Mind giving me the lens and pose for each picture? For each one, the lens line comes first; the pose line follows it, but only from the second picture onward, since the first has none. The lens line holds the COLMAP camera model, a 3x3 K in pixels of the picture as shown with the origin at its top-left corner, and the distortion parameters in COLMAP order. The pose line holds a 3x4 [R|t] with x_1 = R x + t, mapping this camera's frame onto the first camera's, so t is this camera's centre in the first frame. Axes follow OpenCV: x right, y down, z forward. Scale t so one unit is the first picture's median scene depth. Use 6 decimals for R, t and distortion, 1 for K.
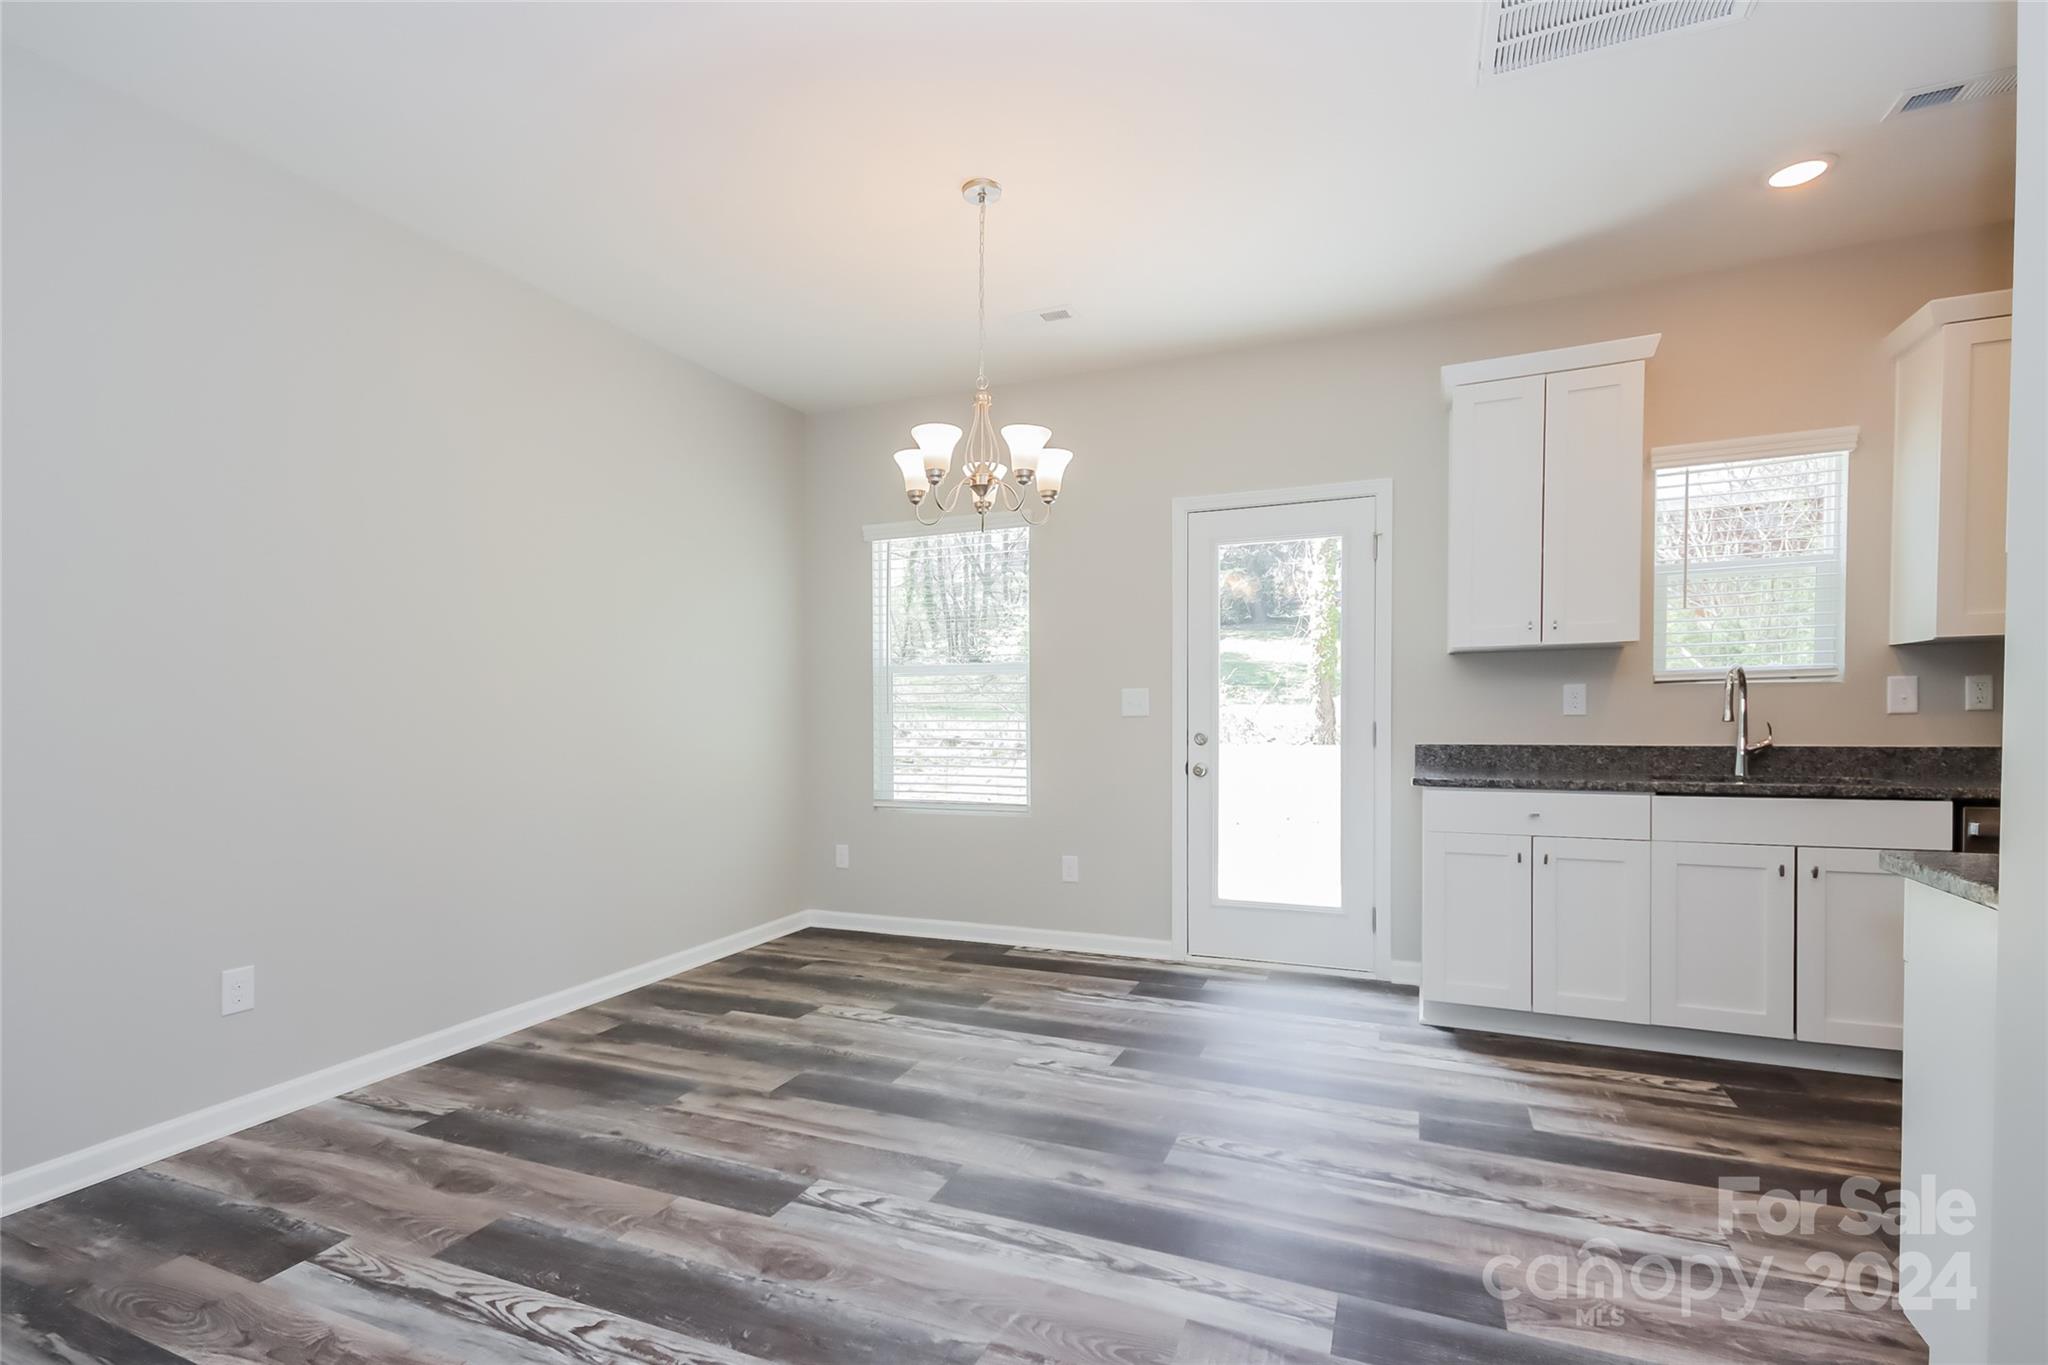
lens RADIAL K [[928.5, 0, 1046.6], [0, 928.5, 702.3], [0, 0, 1]] dist [0.003036, 0.000230]
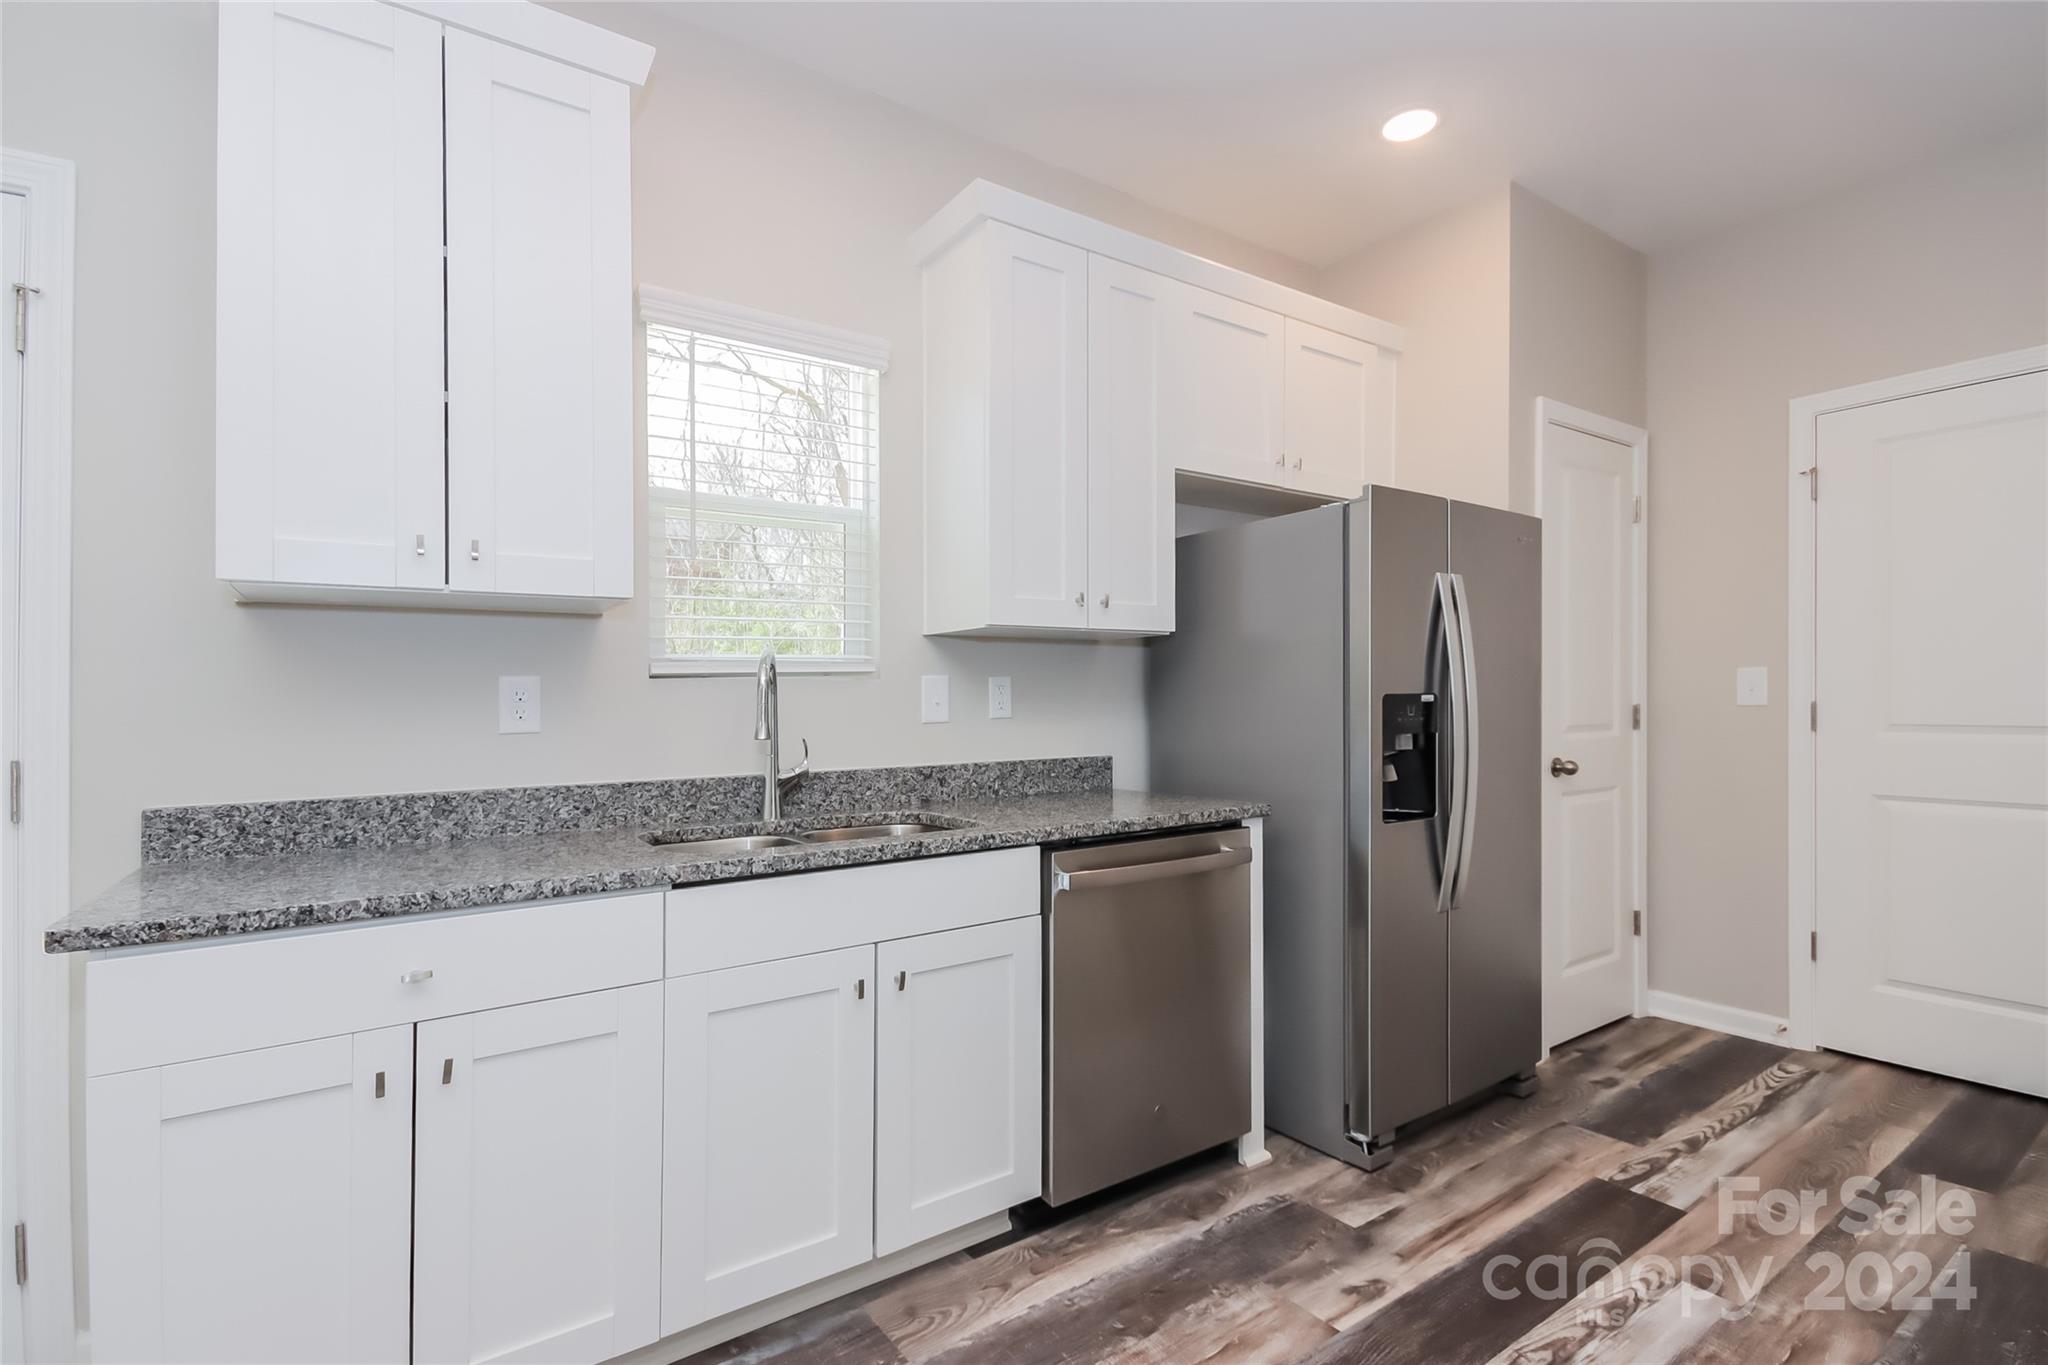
lens RADIAL K [[928.5, 0, 1046.6], [0, 928.5, 702.3], [0, 0, 1]] dist [0.003036, 0.000230]
pose [[0.521155, 0.002365, 0.853459, 0.290657], [0.002999, 0.999985, -0.004603, -0.000976], [-0.853457, 0.004958, 0.521140, 0.497587]]
